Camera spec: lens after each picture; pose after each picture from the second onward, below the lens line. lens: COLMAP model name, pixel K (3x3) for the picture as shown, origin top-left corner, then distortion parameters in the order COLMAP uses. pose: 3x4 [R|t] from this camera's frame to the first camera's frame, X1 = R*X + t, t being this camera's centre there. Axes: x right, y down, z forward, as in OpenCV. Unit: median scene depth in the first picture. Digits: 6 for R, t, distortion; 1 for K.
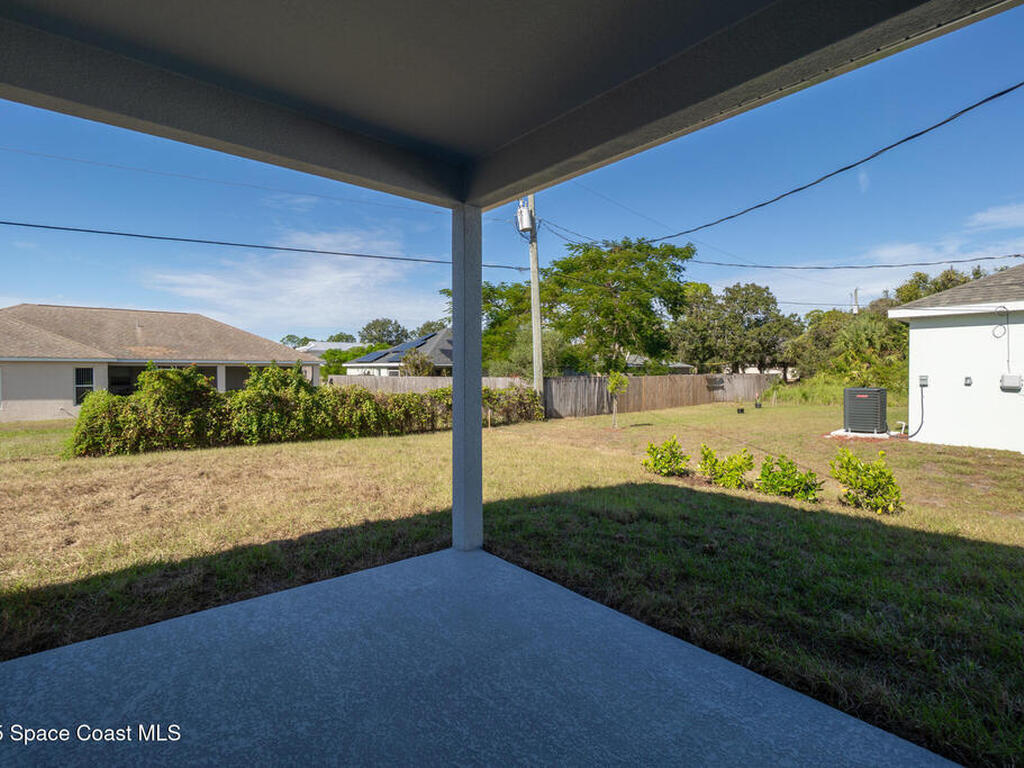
lens RADIAL K [[496.6, 0, 508.2], [0, 496.6, 377.9], [0, 0, 1]] dist [-0.002765, -0.000488]
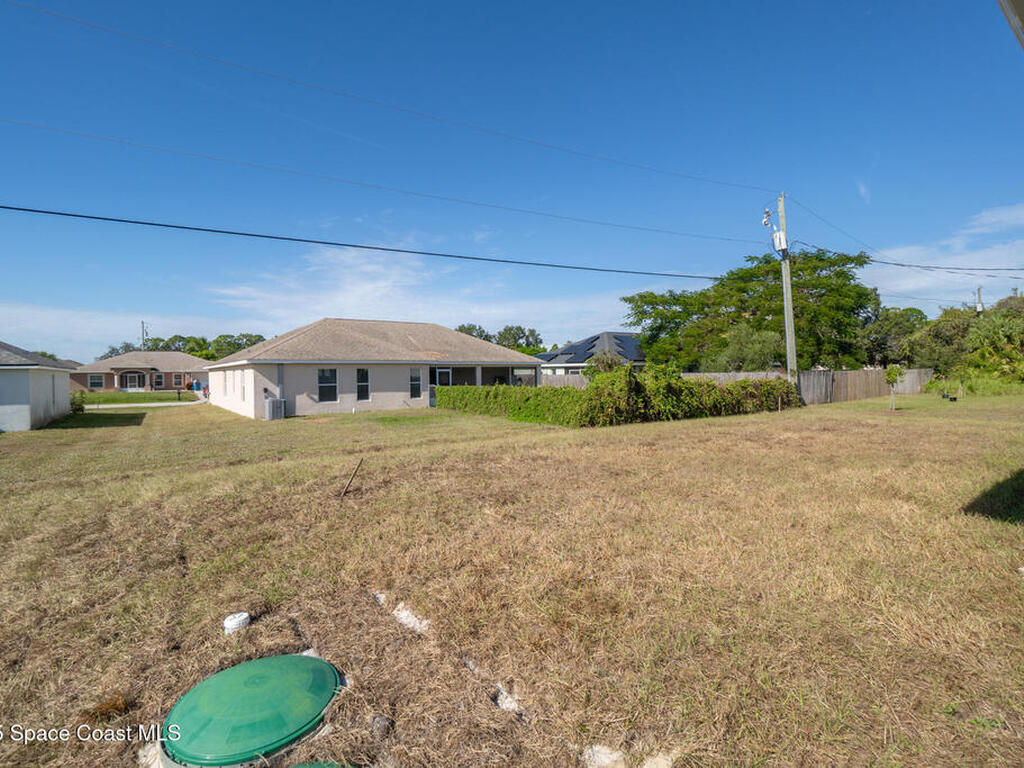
lens RADIAL K [[483.8, 0, 495.8], [0, 483.8, 379.2], [0, 0, 1]] dist [-0.002353, -0.000724]
pose [[0.996198, -0.009765, -0.086574, -0.553650], [0.009600, 0.999951, -0.002322, 0.012308], [0.086592, 0.001482, 0.996243, -0.229504]]
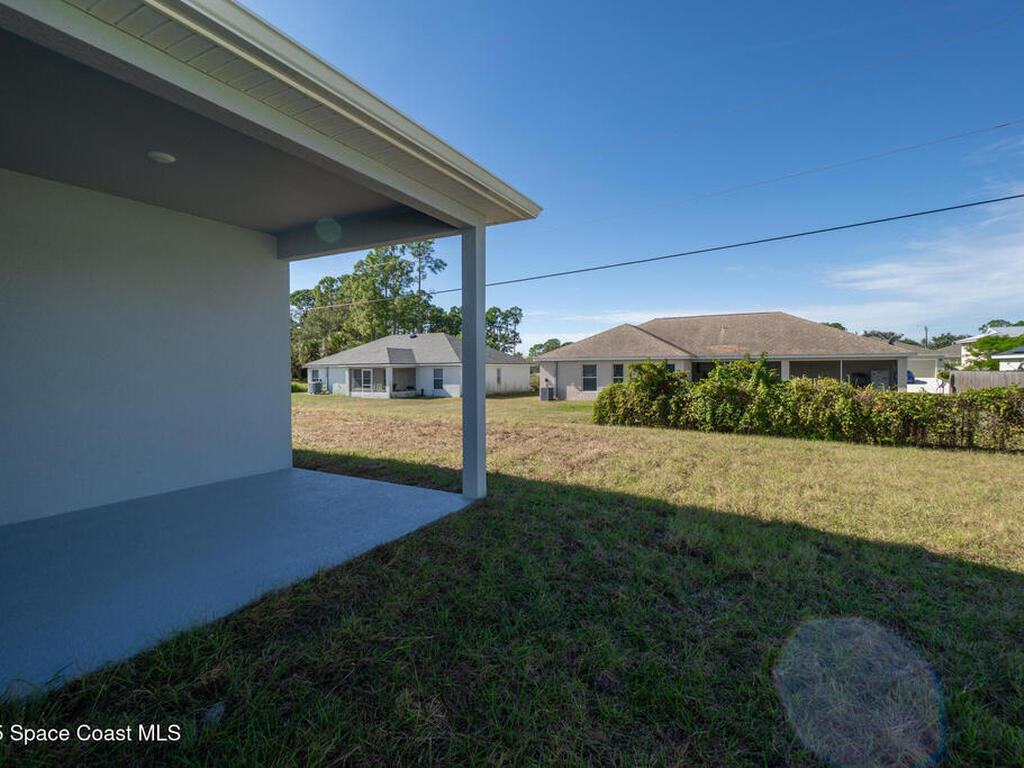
lens RADIAL K [[496.6, 0, 508.2], [0, 496.6, 377.9], [0, 0, 1]] dist [-0.002765, -0.000488]
pose [[0.361556, 0.014656, -0.932235, 0.226196], [-0.007727, 0.999889, 0.012723, 0.003510], [0.932318, 0.002603, 0.361629, 0.127072]]
